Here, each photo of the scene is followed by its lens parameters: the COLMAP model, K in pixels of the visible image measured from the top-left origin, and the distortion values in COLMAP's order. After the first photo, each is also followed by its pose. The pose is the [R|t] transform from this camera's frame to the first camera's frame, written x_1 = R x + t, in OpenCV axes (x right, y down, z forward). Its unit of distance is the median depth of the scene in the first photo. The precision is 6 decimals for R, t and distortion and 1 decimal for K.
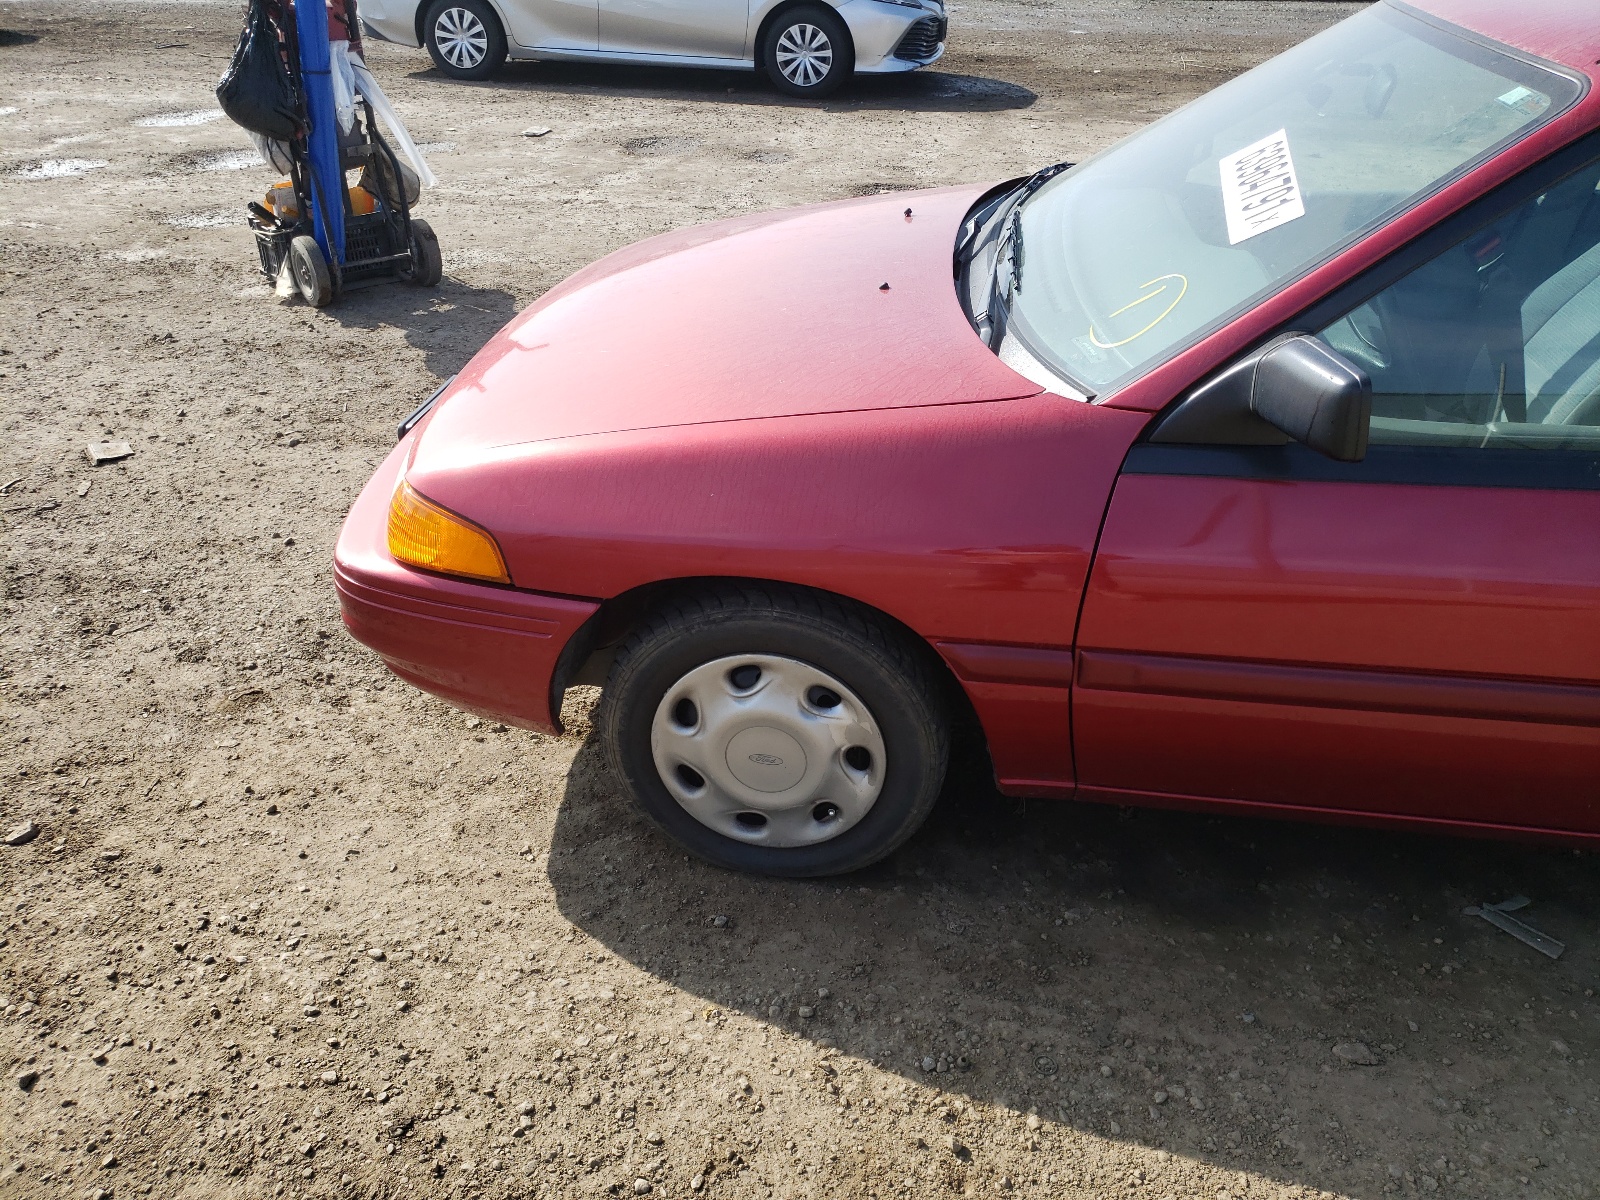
lens RADIAL K [[1222.0, 0, 799.8], [0, 1222.0, 649.0], [0, 0, 1]] dist [0.001289, -0.000480]
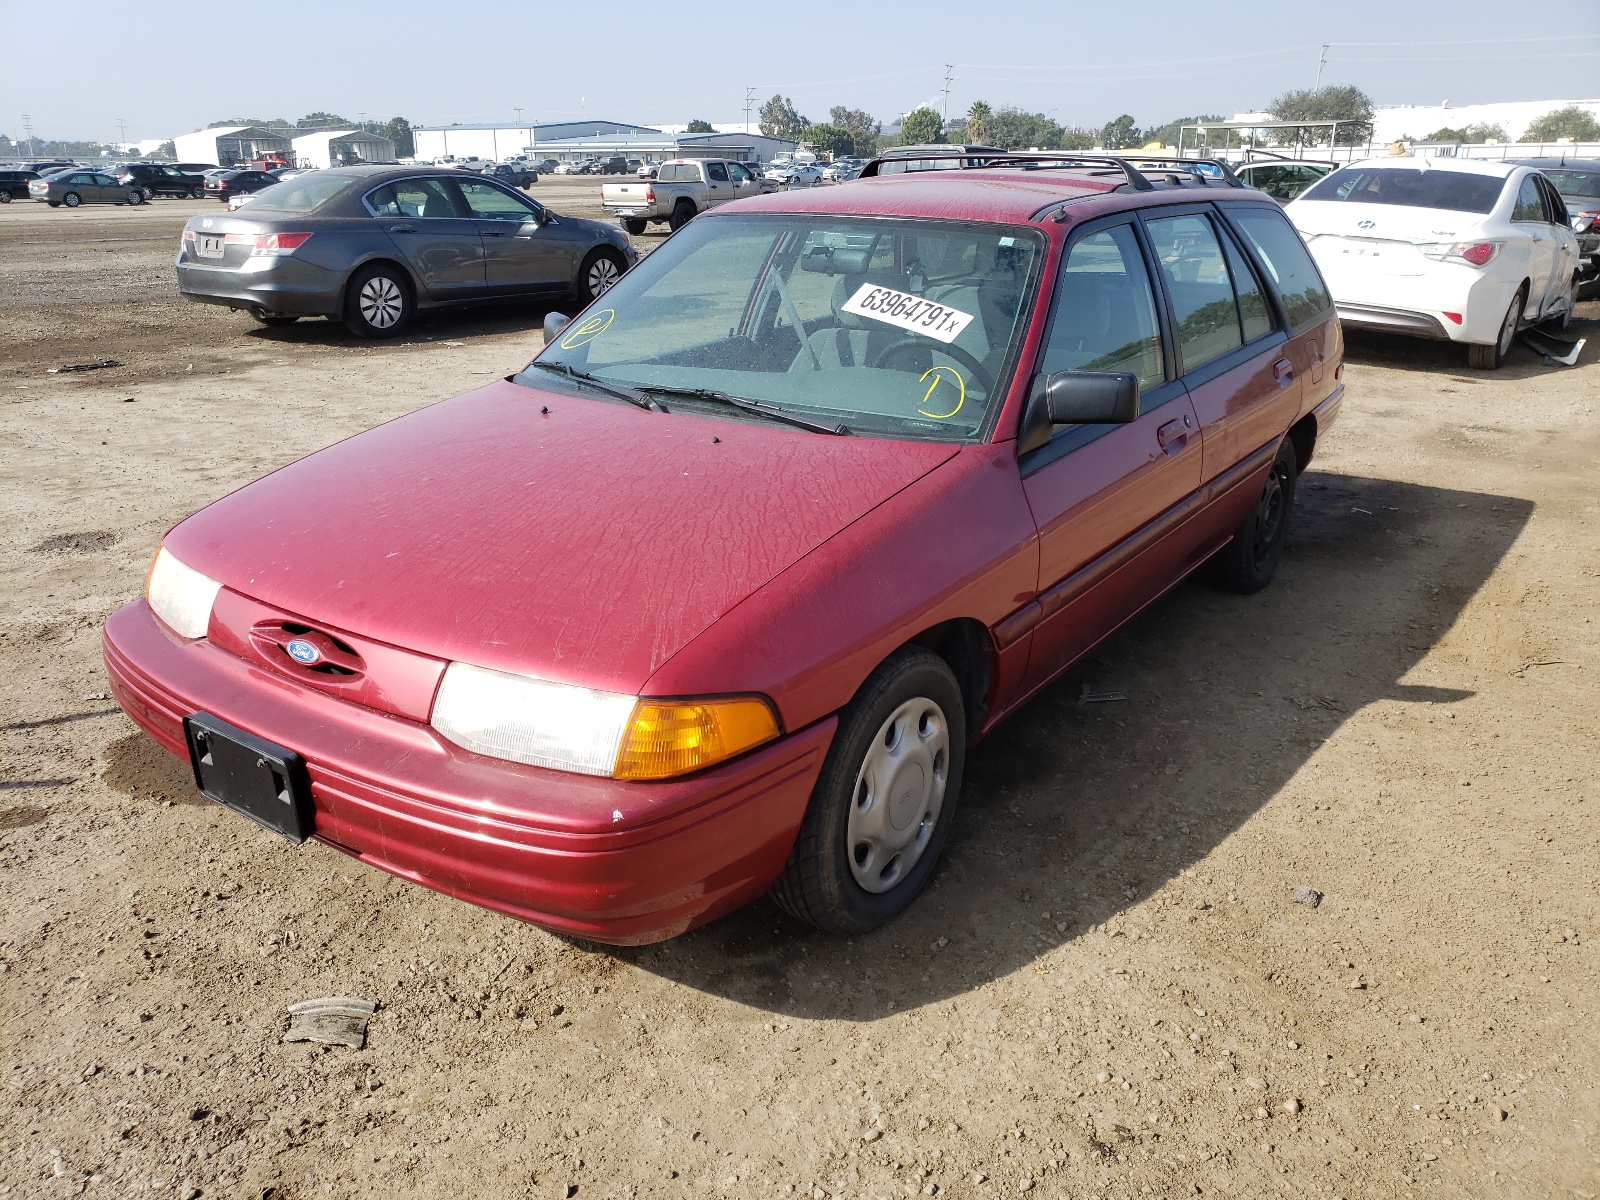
lens RADIAL K [[1205.8, 0, 800.0], [0, 1205.8, 600.0], [0, 0, 1]] dist [-0.006414, -0.000685]
pose [[0.472707, -0.322053, 0.820262, -1.016199], [0.492967, 0.868193, 0.056781, -0.201350], [-0.730432, 0.377522, 0.569163, 0.335100]]
